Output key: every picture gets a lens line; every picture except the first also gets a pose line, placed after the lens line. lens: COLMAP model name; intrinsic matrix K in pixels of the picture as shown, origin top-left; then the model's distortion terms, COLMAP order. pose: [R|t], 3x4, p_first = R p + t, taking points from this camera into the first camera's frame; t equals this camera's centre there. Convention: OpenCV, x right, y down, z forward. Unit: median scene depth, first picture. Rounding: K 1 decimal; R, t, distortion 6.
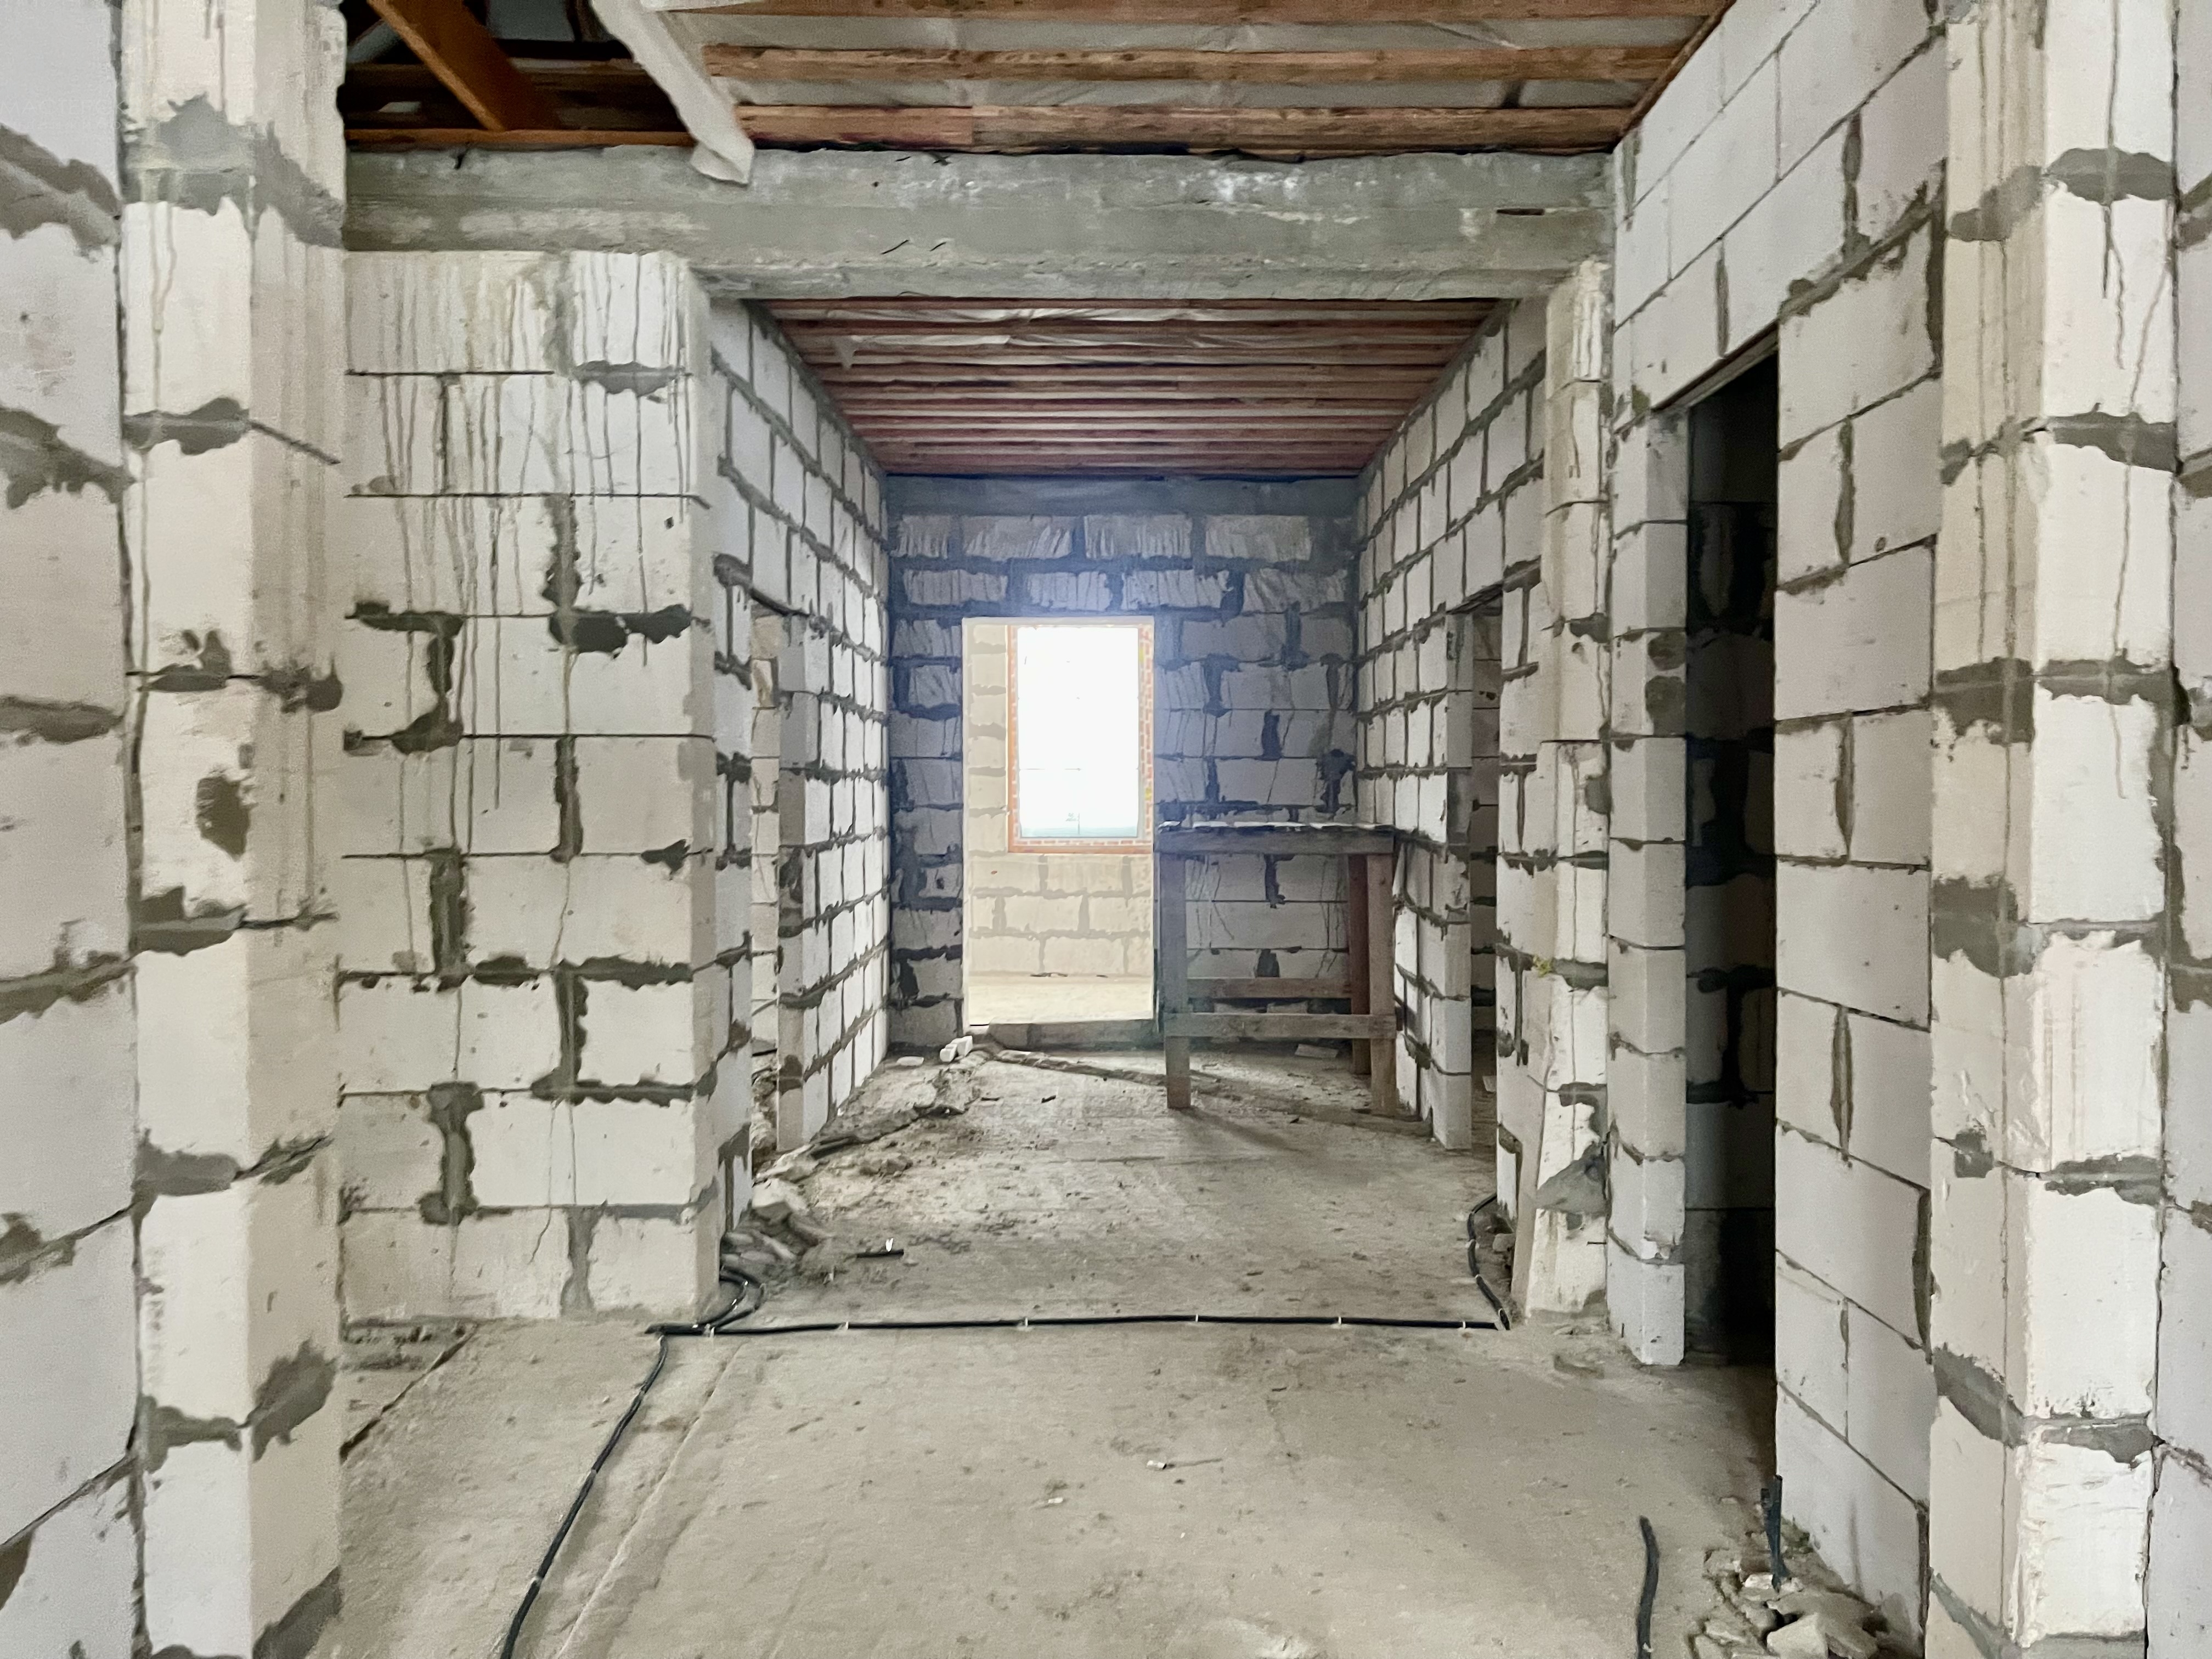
lens RADIAL K [[1662.4, 0, 1115.7], [0, 1662.4, 824.5], [0, 0, 1]] dist [0.055925, -0.055201]
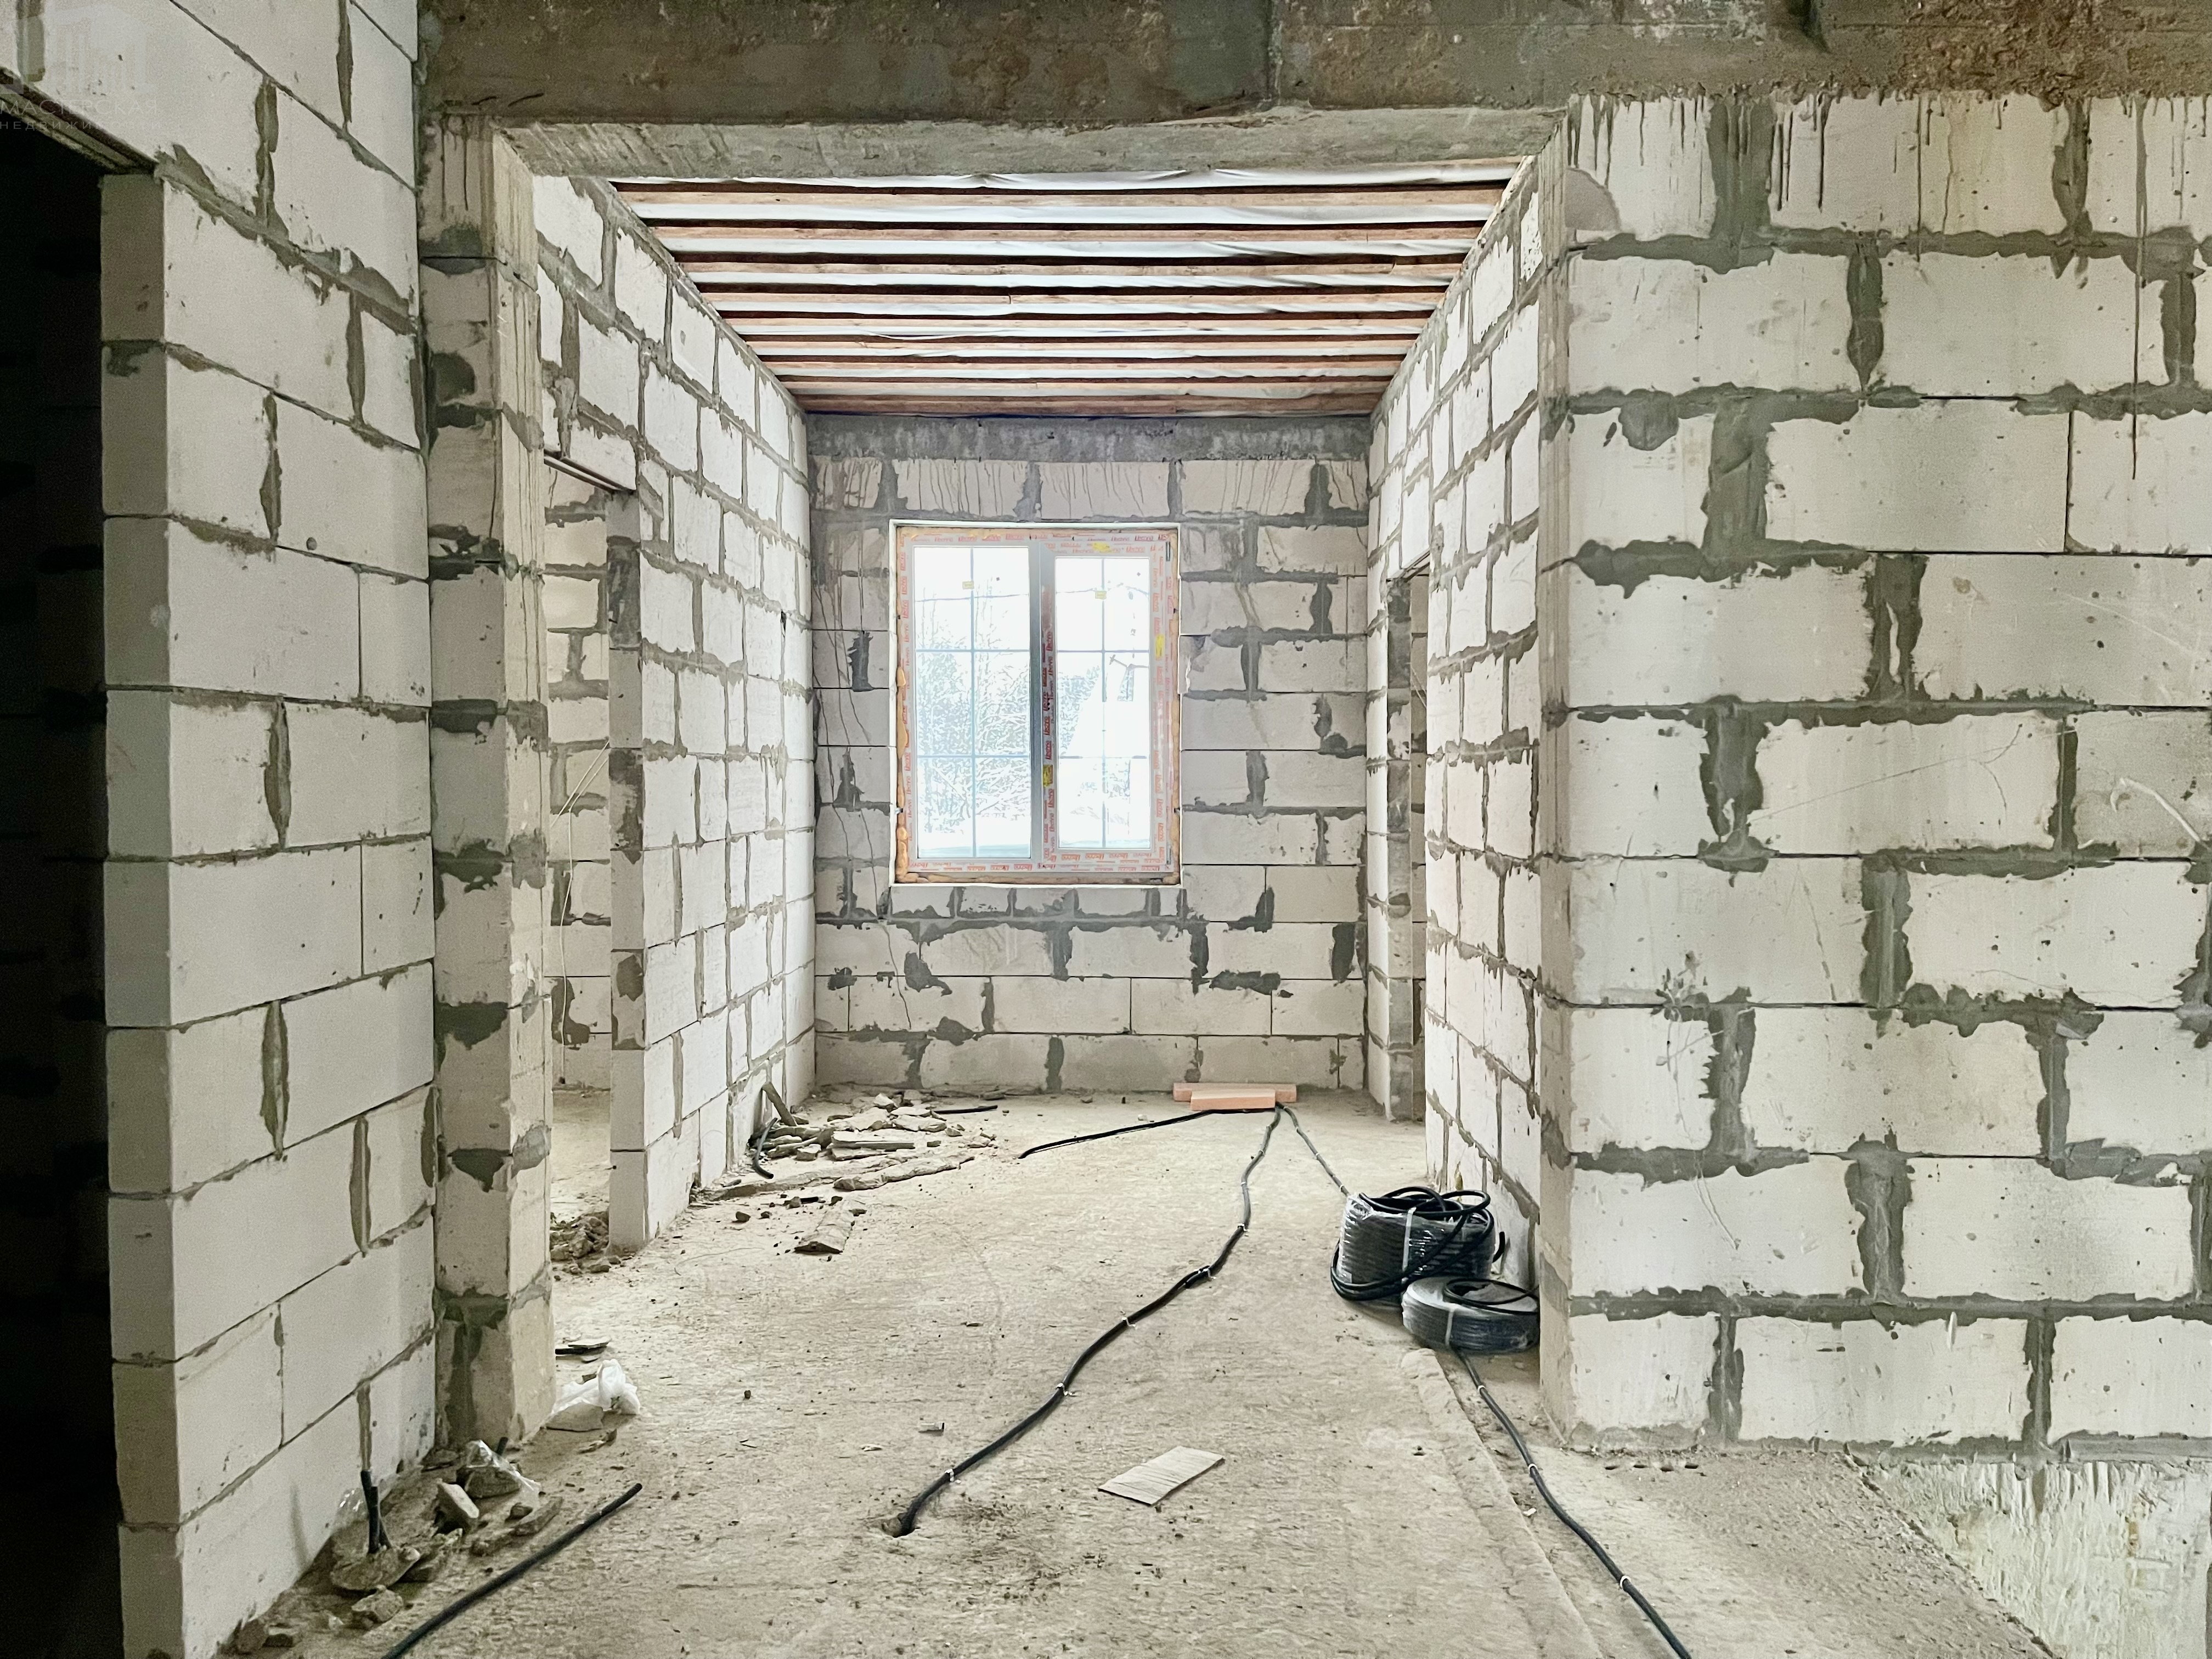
lens RADIAL K [[1662.4, 0, 1099.2], [0, 1662.4, 842.5], [0, 0, 1]] dist [0.055925, -0.055201]
pose [[-0.999580, 0.003596, 0.028746, -0.068043], [0.005110, 0.998595, 0.052738, -0.031117], [-0.028516, 0.052863, -0.998195, 1.960050]]
